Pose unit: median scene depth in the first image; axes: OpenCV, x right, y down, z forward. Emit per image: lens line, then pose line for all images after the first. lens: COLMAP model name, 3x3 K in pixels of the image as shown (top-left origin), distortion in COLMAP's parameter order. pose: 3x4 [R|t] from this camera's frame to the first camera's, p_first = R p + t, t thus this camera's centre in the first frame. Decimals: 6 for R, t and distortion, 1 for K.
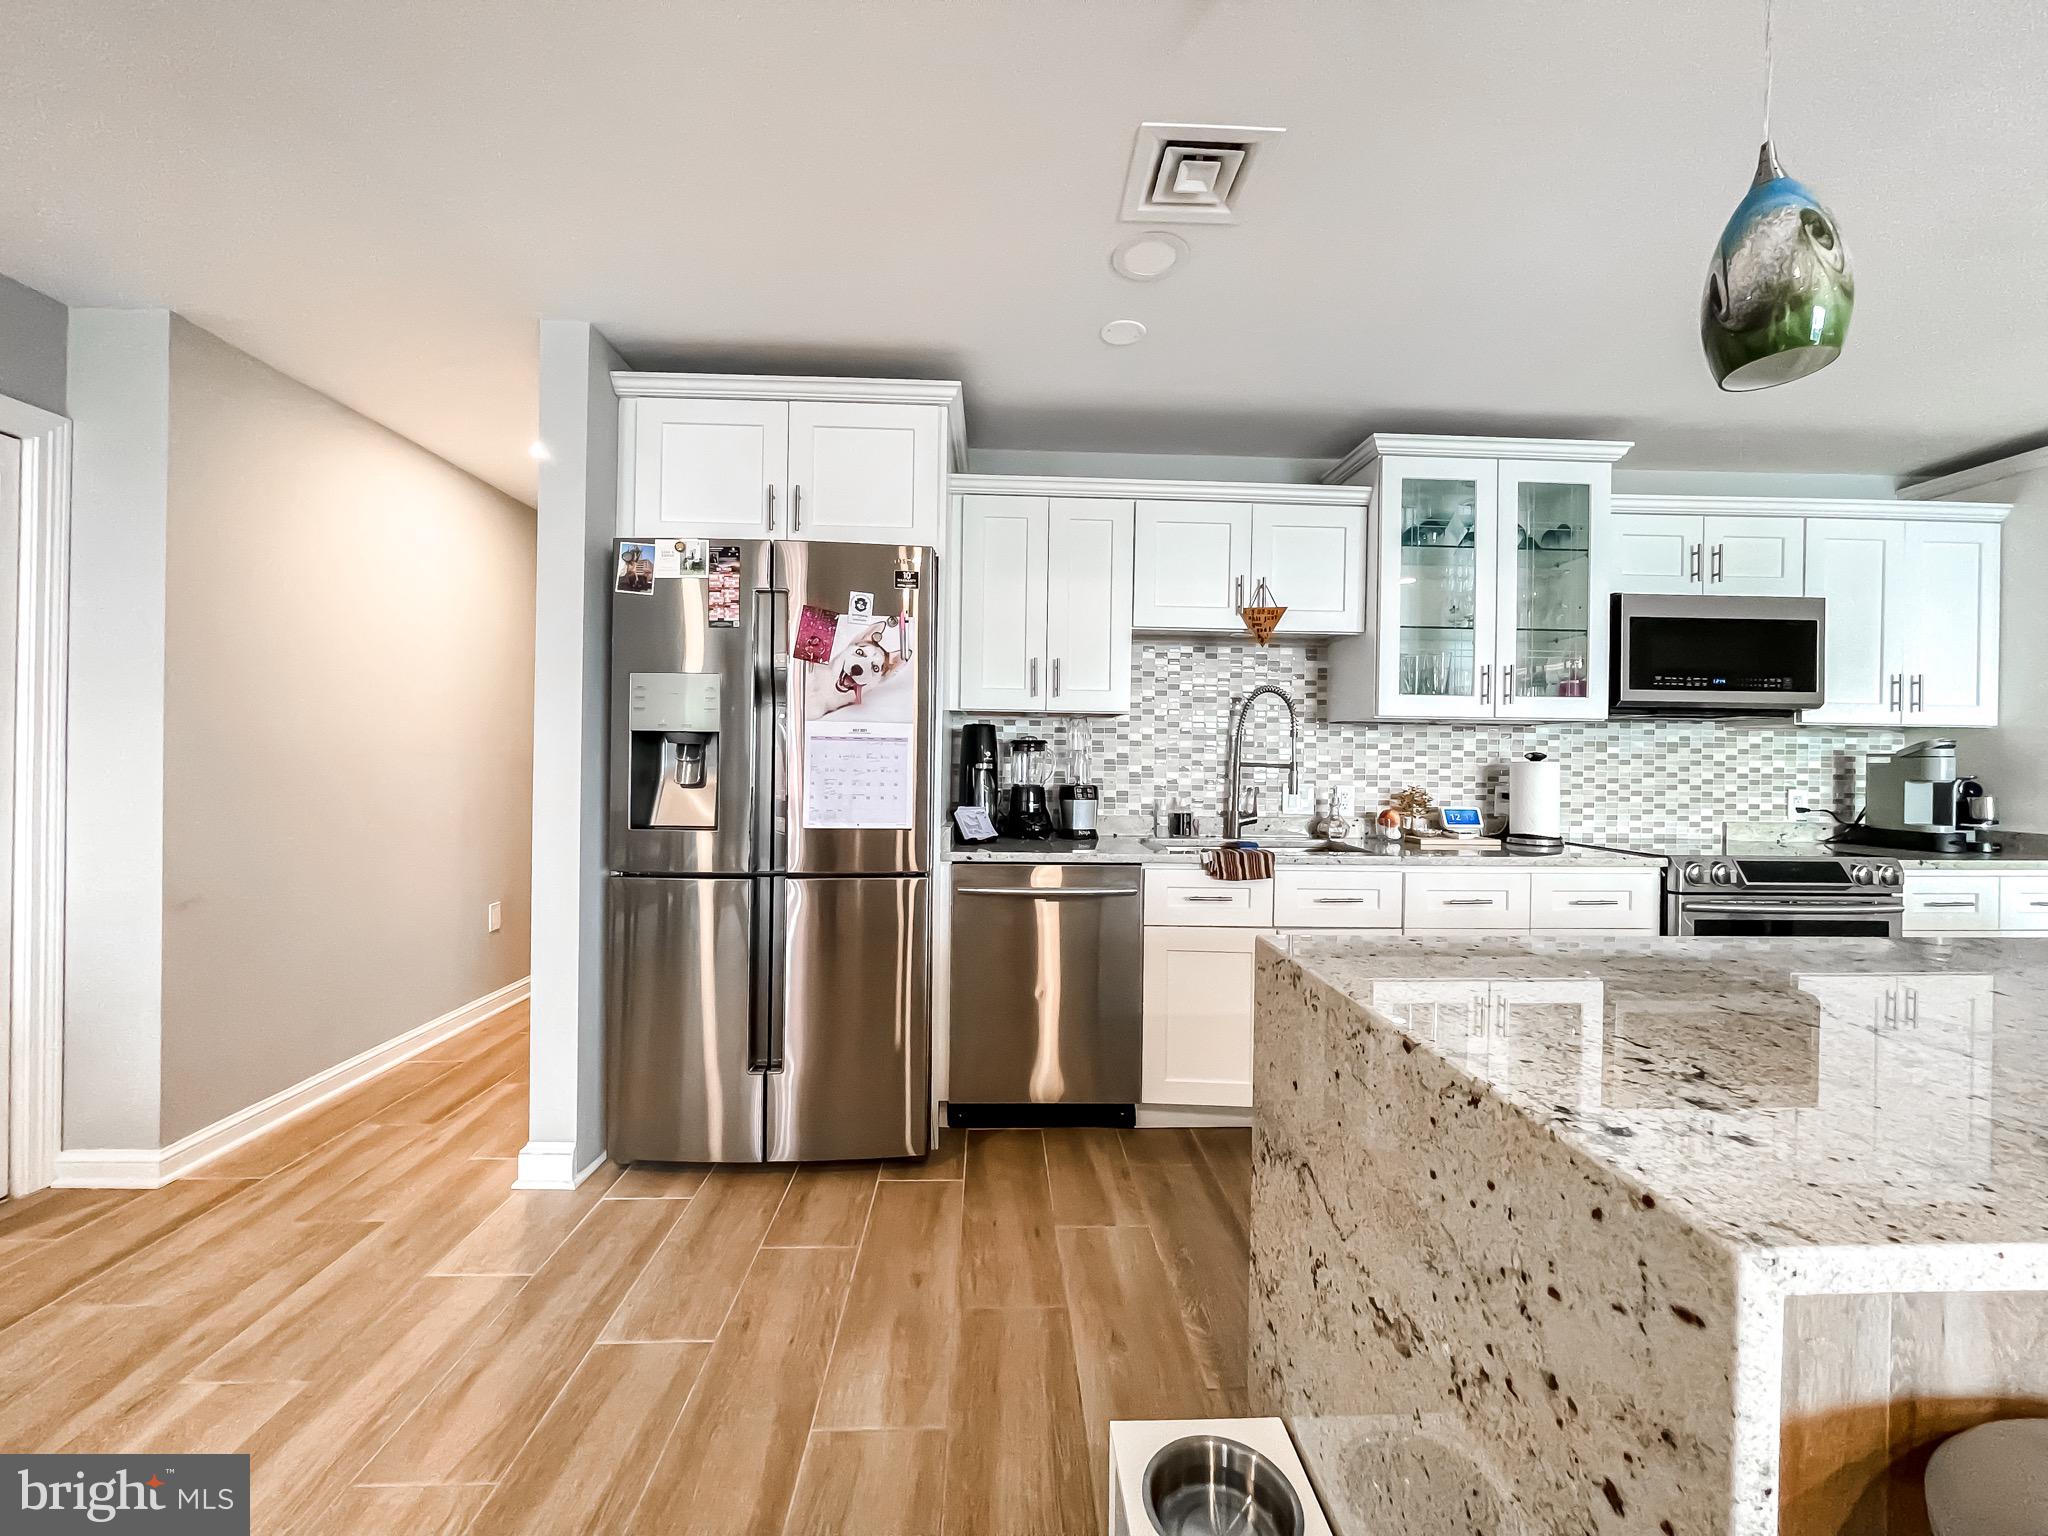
lens RADIAL K [[827.6, 0, 1024.5], [0, 827.6, 763.2], [0, 0, 1]] dist [-0.002598, 0.001003]
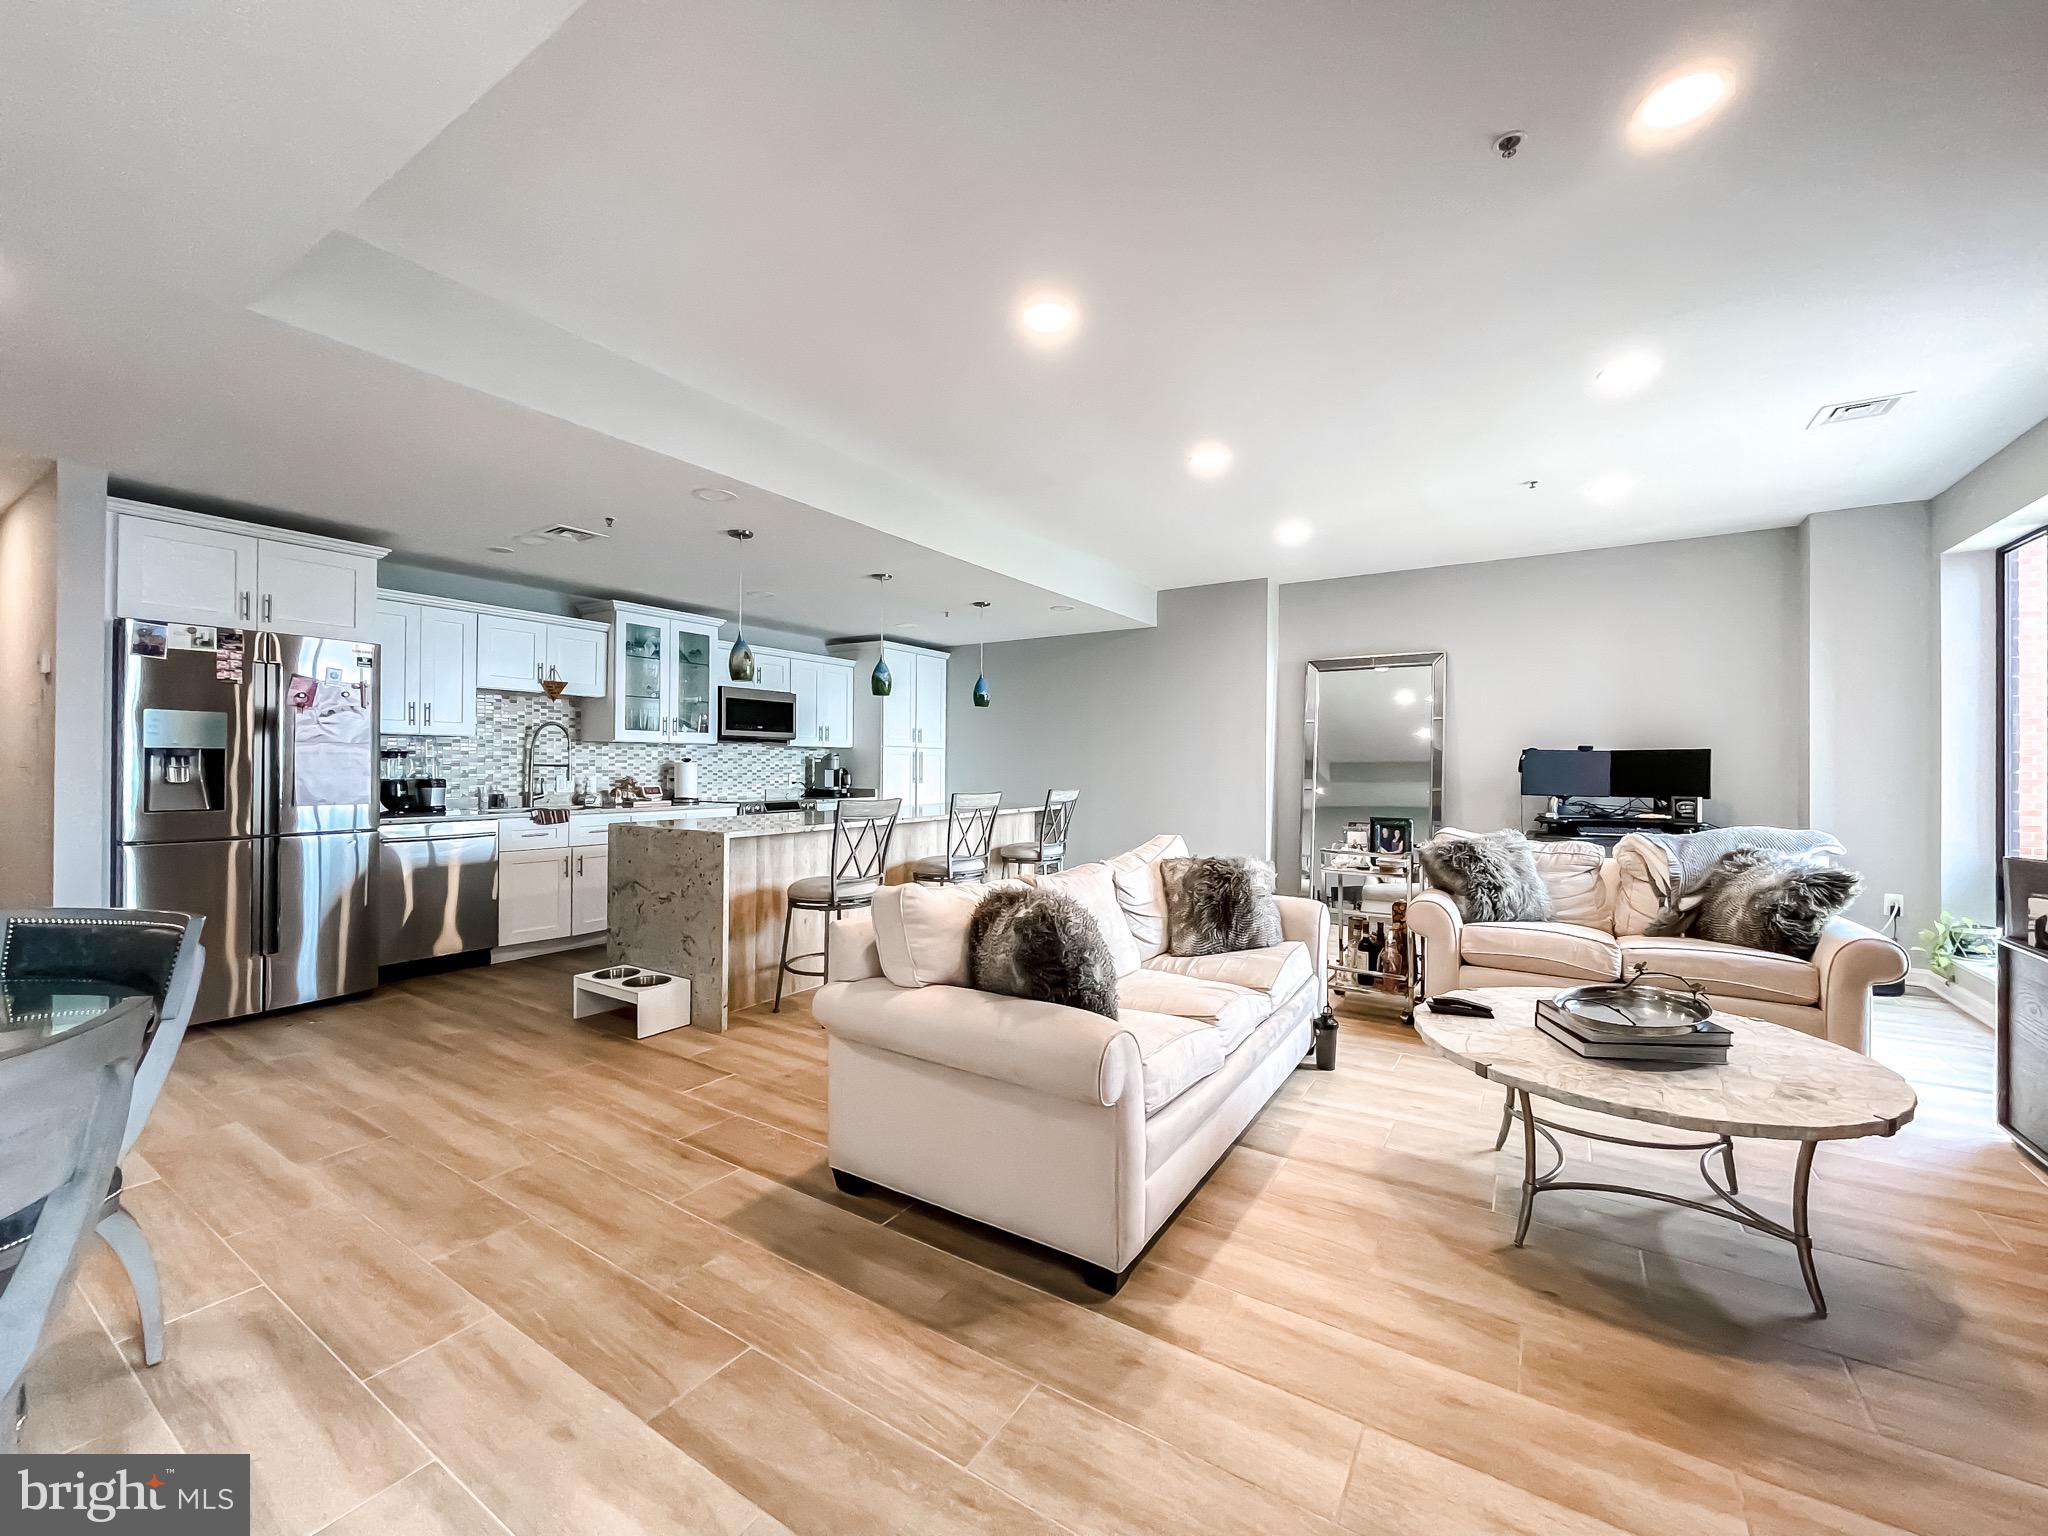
lens RADIAL K [[827.6, 0, 1023.7], [0, 827.6, 762.7], [0, 0, 1]] dist [-0.002598, 0.001003]
pose [[0.576487, -0.007264, 0.817074, -0.604687], [0.003186, 0.999973, 0.006642, -0.012455], [-0.817100, -0.001226, 0.576495, -0.908479]]
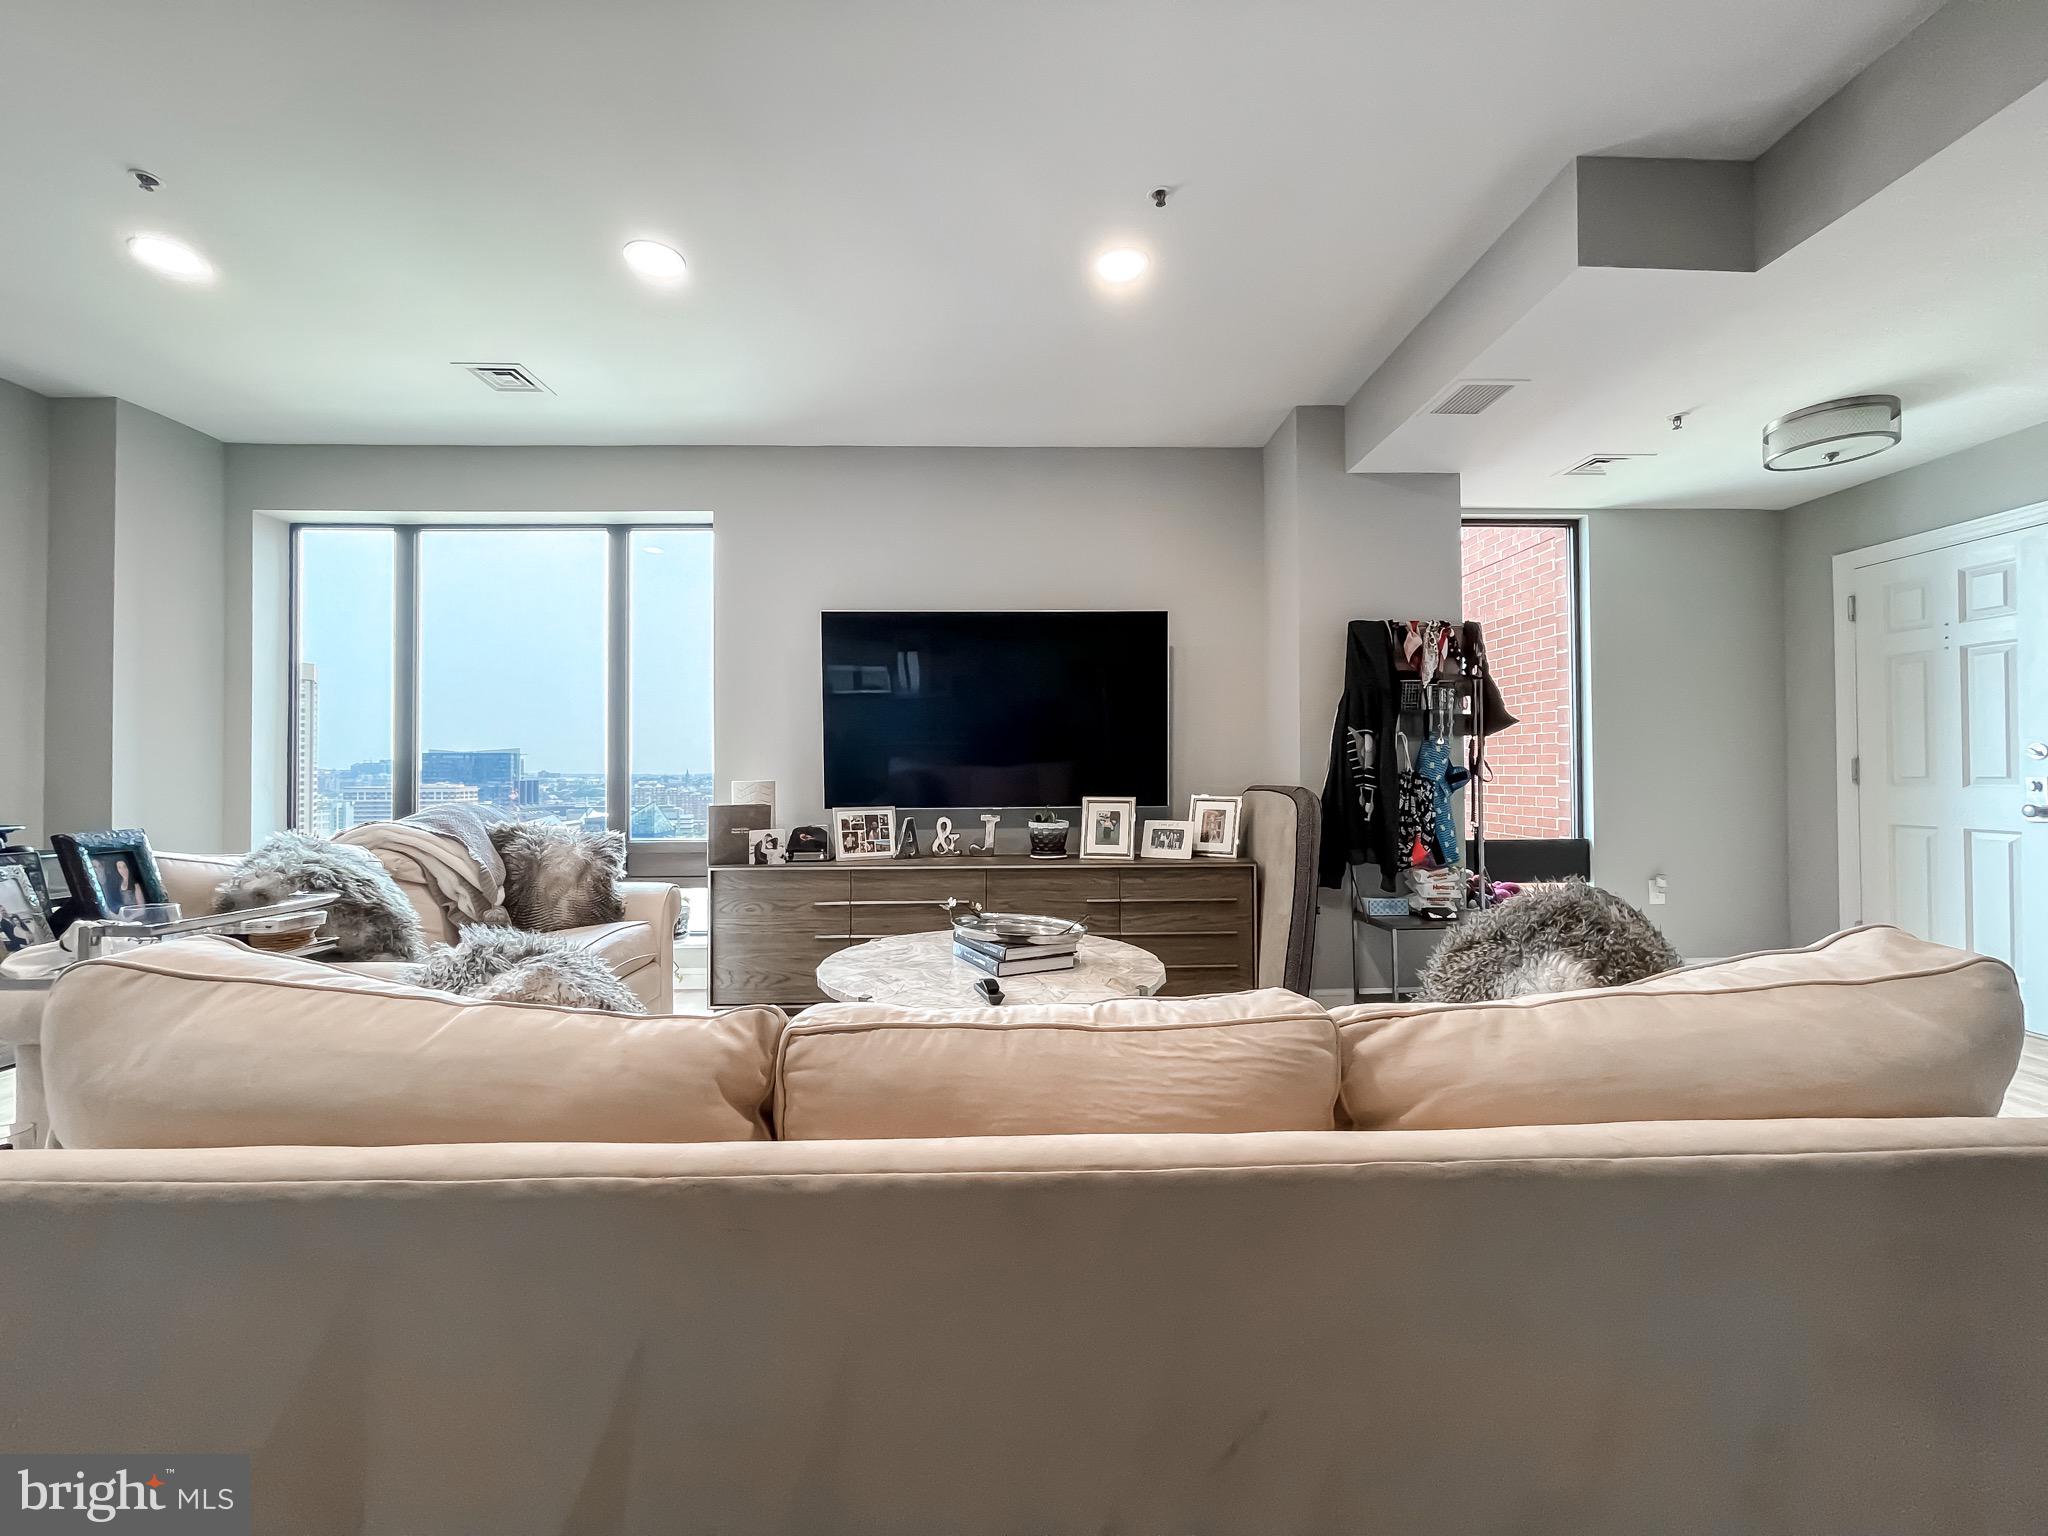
lens RADIAL K [[827.6, 0, 1023.0], [0, 827.6, 758.5], [0, 0, 1]] dist [-0.002598, 0.001003]
pose [[-0.999827, -0.008596, 0.016493, 0.269034], [-0.008858, 0.999835, -0.015858, 0.046351], [-0.016354, -0.016002, -0.999738, -0.070806]]
